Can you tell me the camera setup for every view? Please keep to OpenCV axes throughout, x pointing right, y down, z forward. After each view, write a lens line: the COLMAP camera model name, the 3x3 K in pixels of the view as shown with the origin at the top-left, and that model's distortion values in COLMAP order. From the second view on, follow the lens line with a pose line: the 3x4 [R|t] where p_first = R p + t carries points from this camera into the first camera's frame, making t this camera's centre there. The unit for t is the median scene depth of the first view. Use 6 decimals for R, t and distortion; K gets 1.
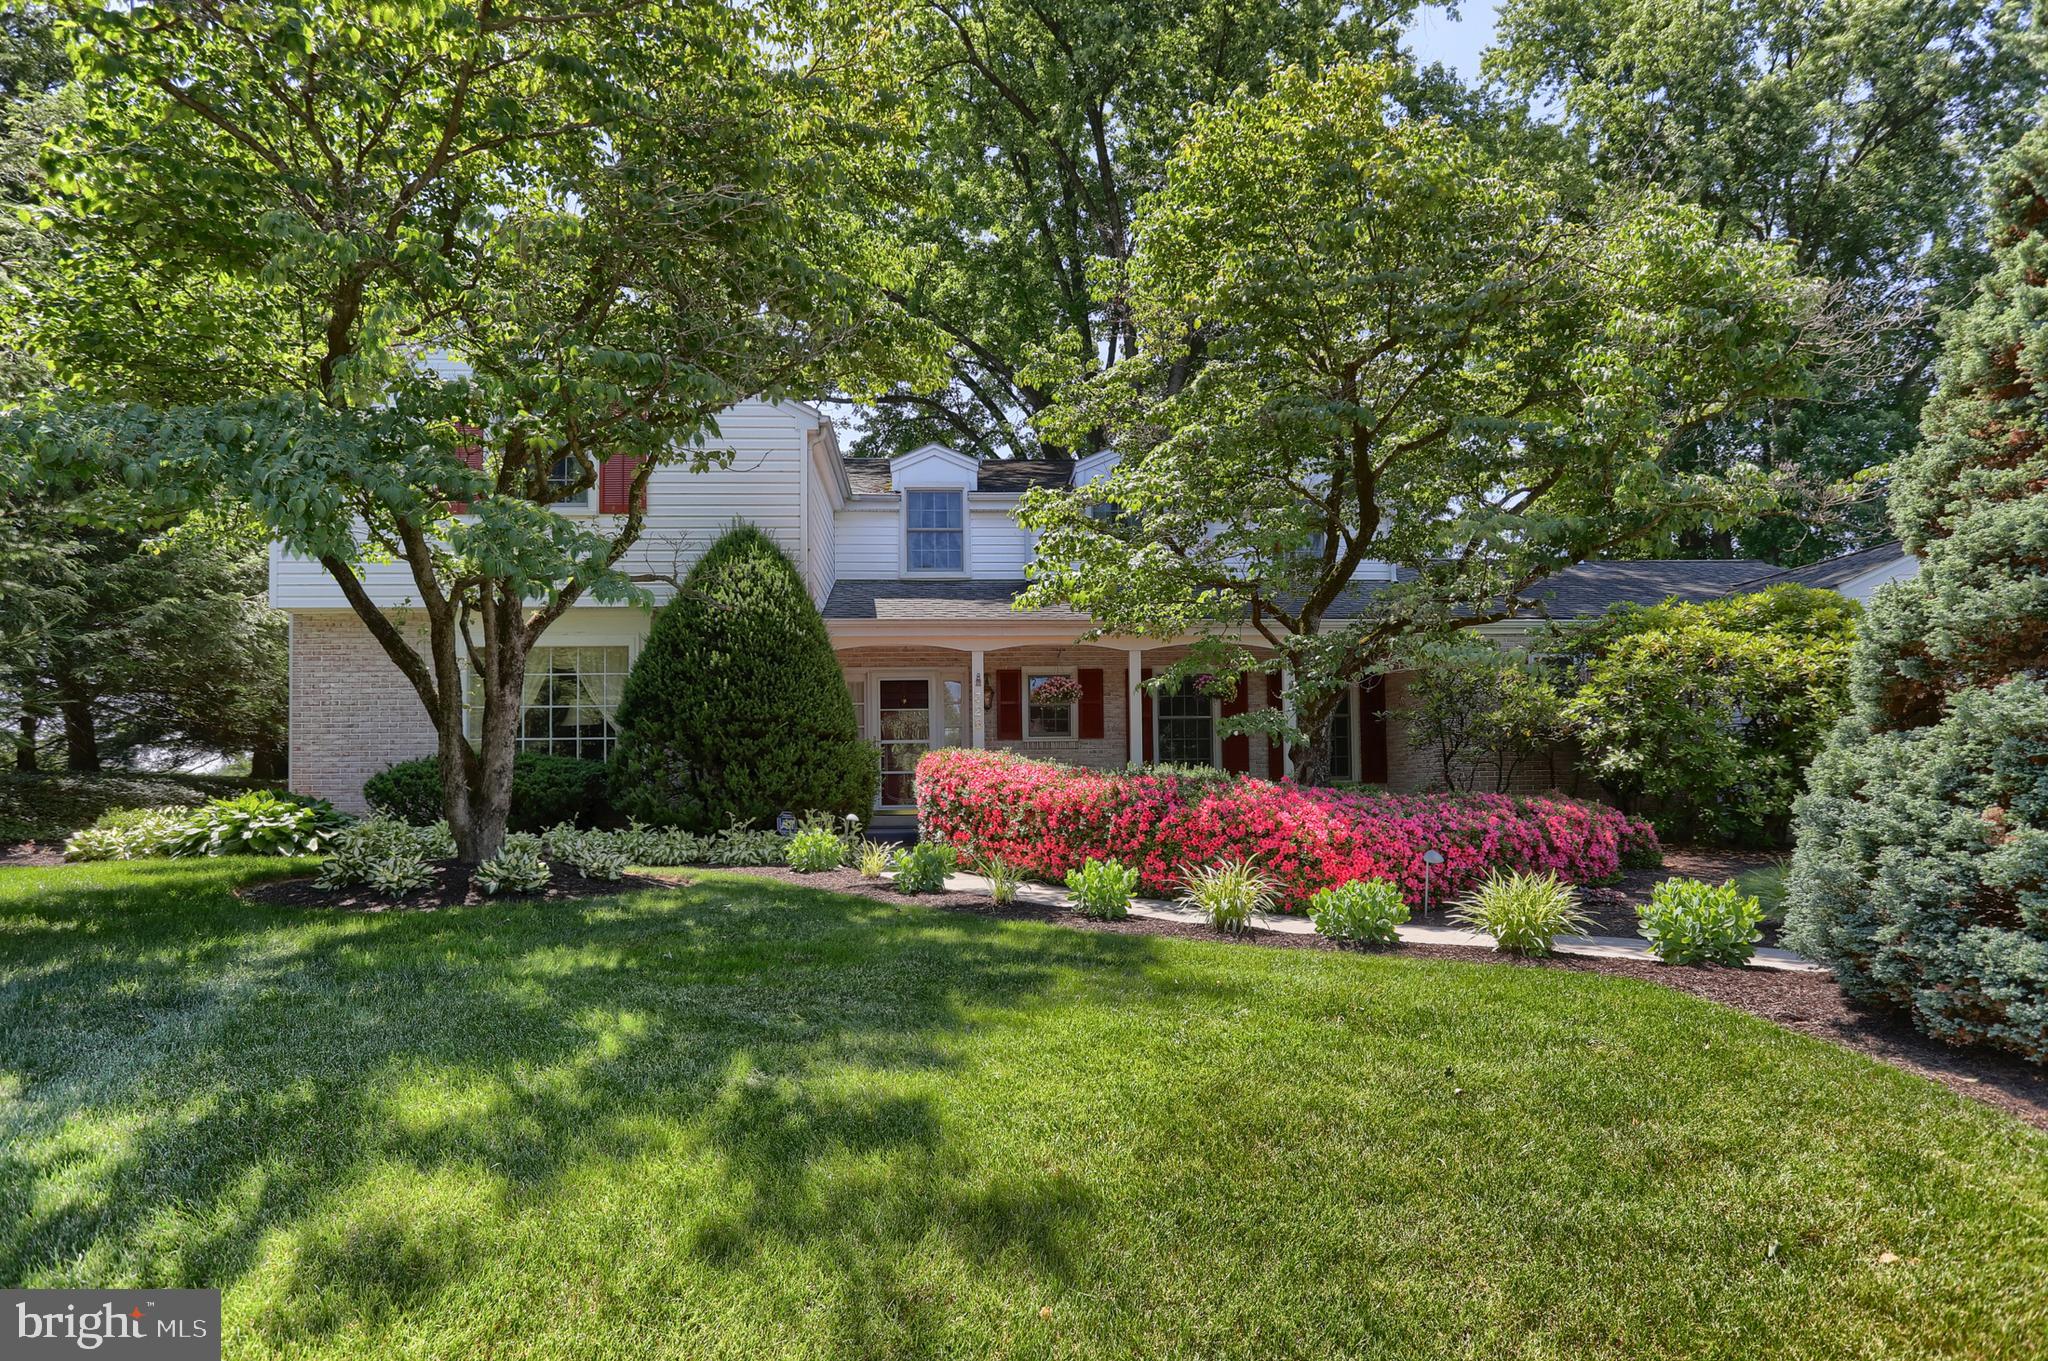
lens RADIAL K [[1121.2, 0, 1006.0], [0, 1121.2, 725.1], [0, 0, 1]] dist [-0.008548, -0.000506]
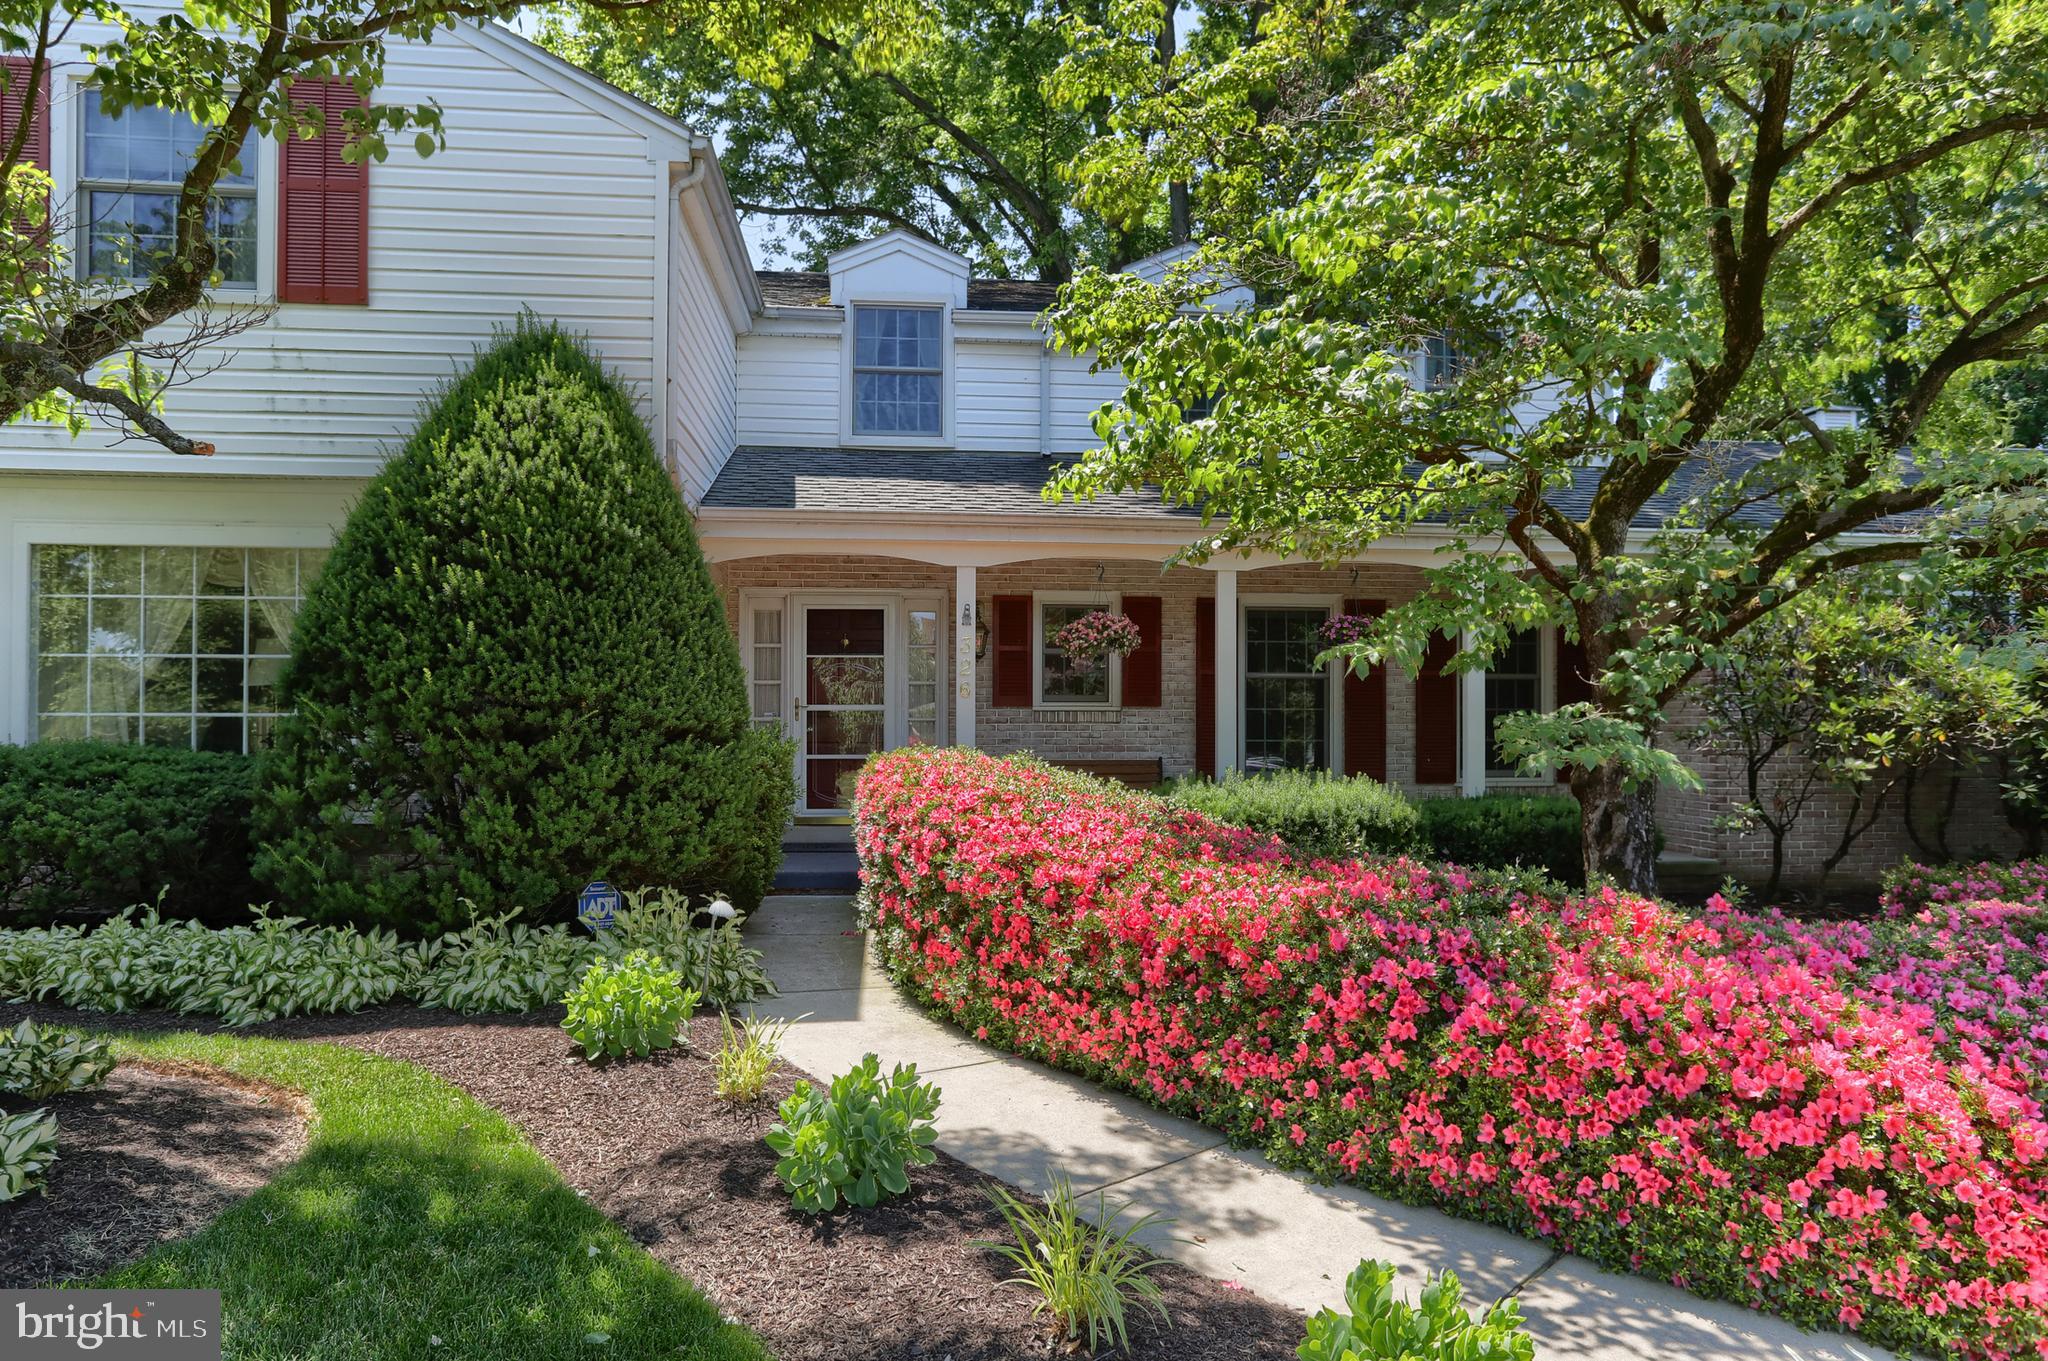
lens RADIAL K [[1345.8, 0, 1024.0], [0, 1345.8, 680.5], [0, 0, 1]] dist [-0.002486, 0.000396]
pose [[0.999306, 0.017162, 0.033051, -0.025872], [-0.018039, 0.999489, 0.026393, -0.037441], [-0.032582, -0.026971, 0.999105, 0.418261]]
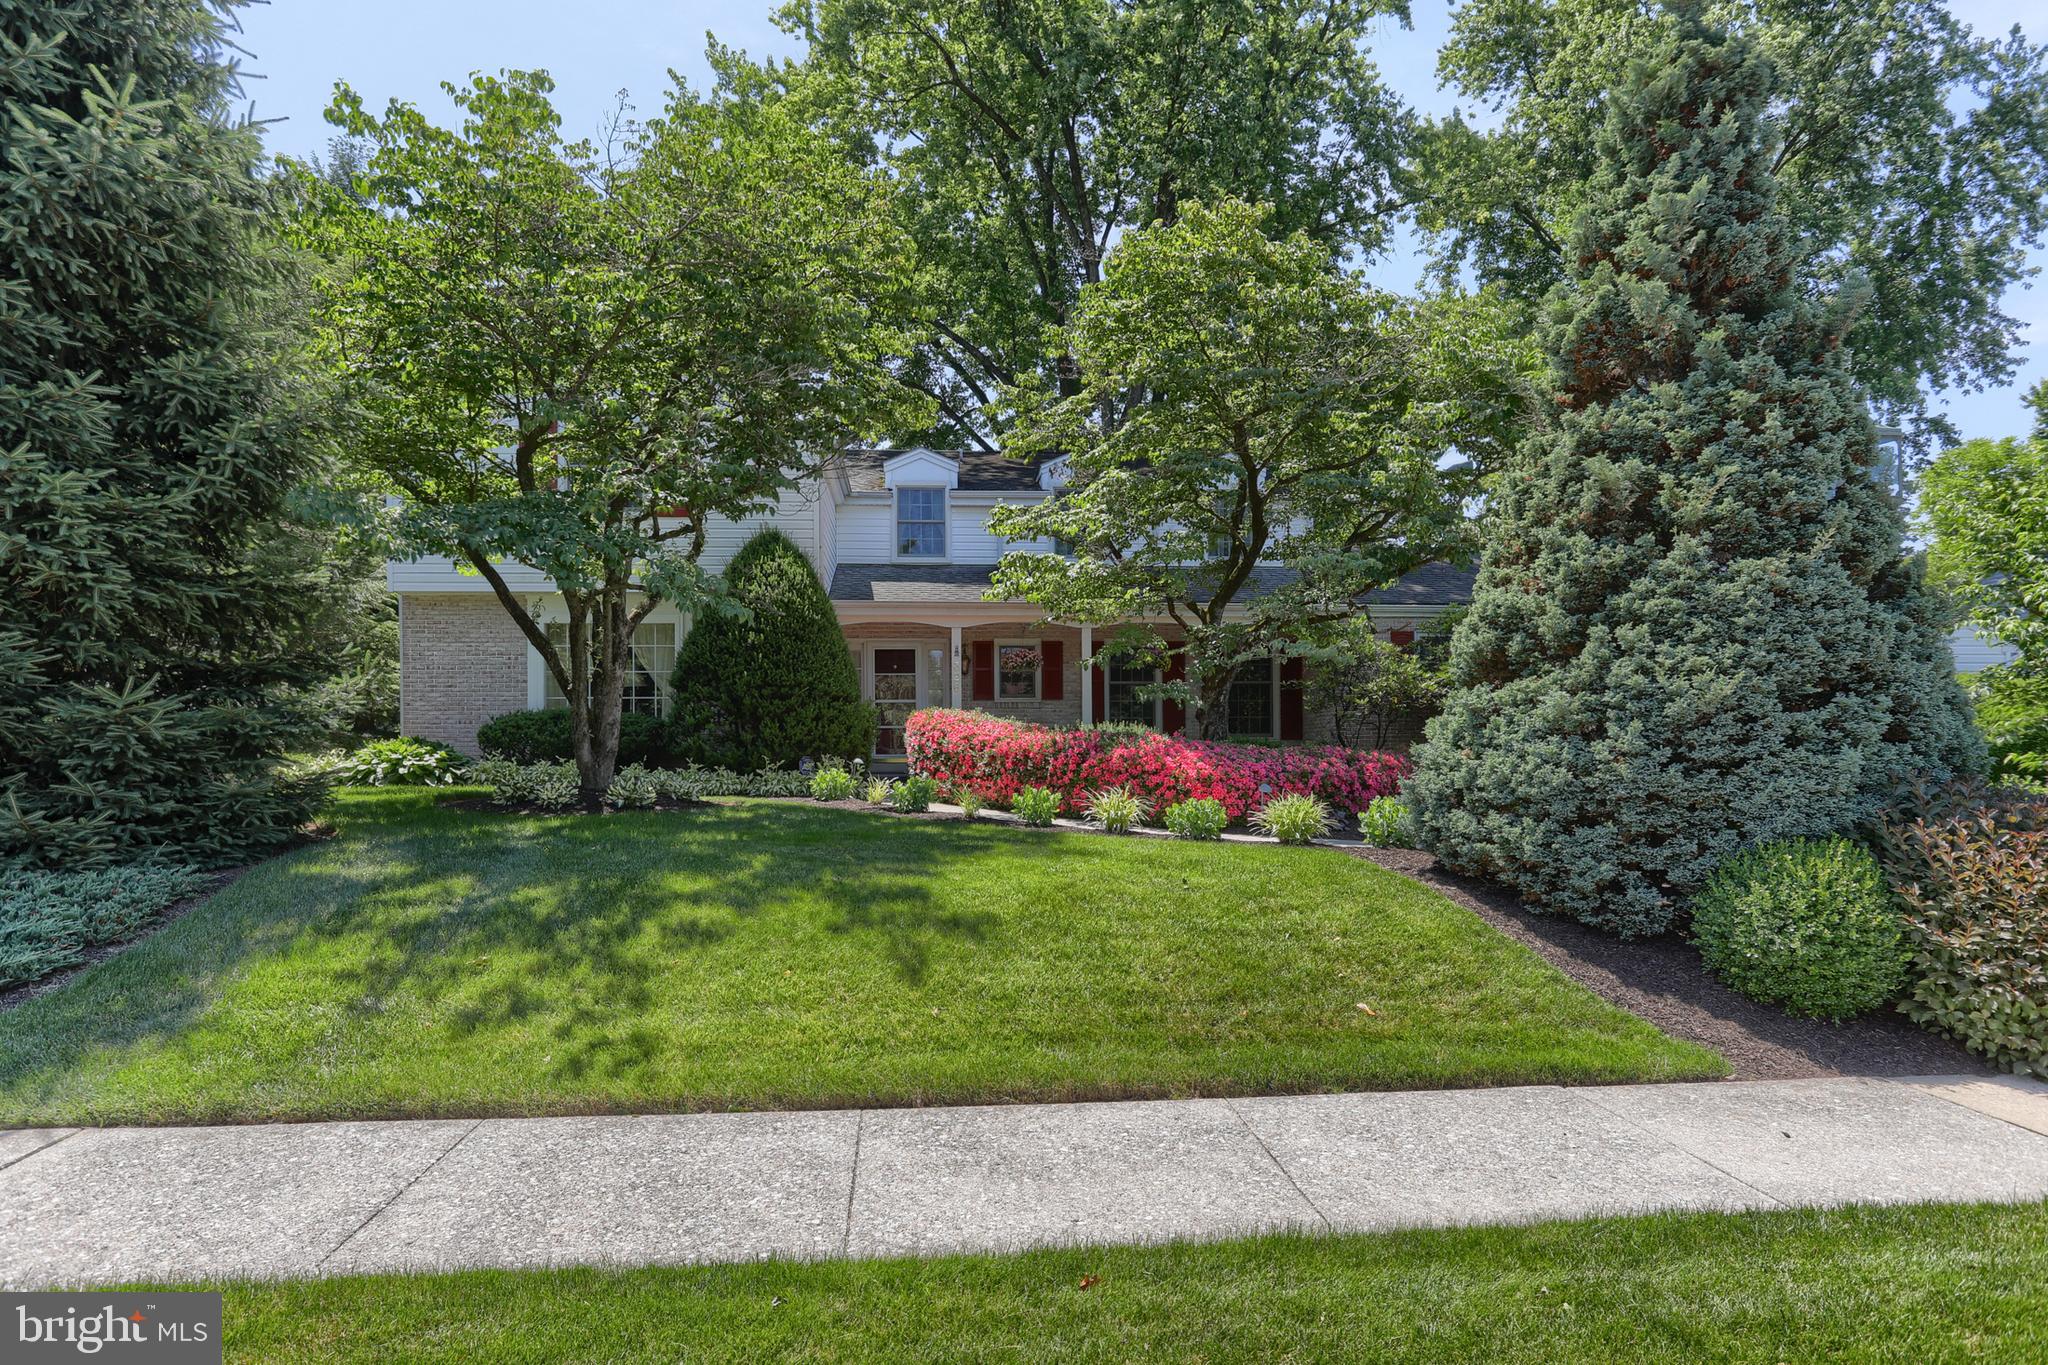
lens RADIAL K [[1118.4, 0, 1018.7], [0, 1118.4, 719.3], [0, 0, 1]] dist [-0.004272, -0.001164]
pose [[0.999588, 0.008079, 0.027528, 0.014066], [-0.009027, 0.999364, 0.034492, -0.013488], [-0.027232, -0.034726, 0.999026, -0.317738]]
